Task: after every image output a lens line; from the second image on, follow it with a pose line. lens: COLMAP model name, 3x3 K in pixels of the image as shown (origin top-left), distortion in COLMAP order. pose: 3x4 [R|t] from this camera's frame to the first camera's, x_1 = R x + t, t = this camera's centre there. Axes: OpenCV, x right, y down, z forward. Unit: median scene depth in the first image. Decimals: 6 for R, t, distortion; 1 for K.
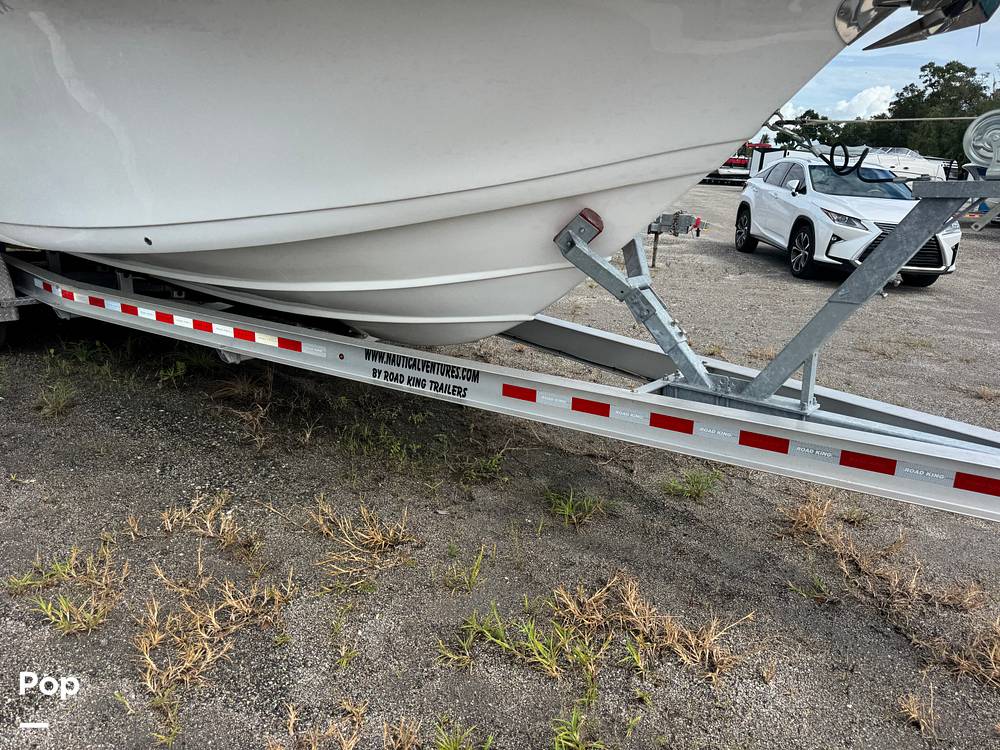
lens RADIAL K [[699.4, 0, 503.8], [0, 699.4, 373.8], [0, 0, 1]] dist [0.083175, -0.106207]
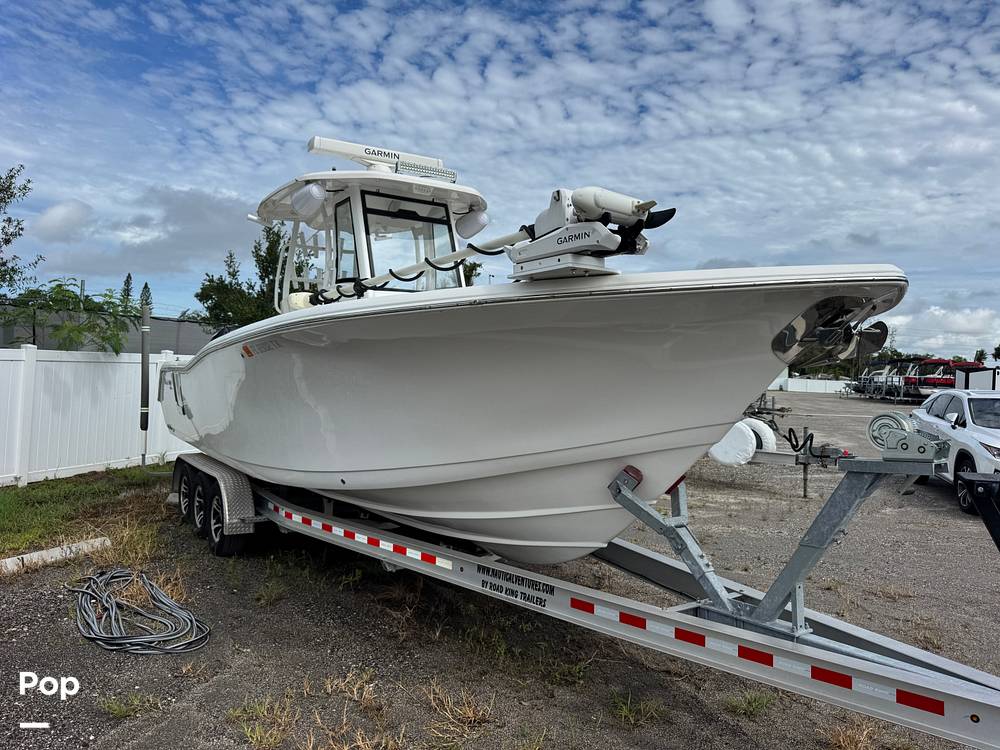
lens RADIAL K [[718.5, 0, 488.0], [0, 718.5, 374.9], [0, 0, 1]] dist [0.072426, -0.119503]
pose [[0.960080, -0.024621, -0.278639, 0.209059], [-0.058799, 0.956100, -0.287082, 0.012477], [0.273475, 0.292006, 0.916485, -0.350785]]
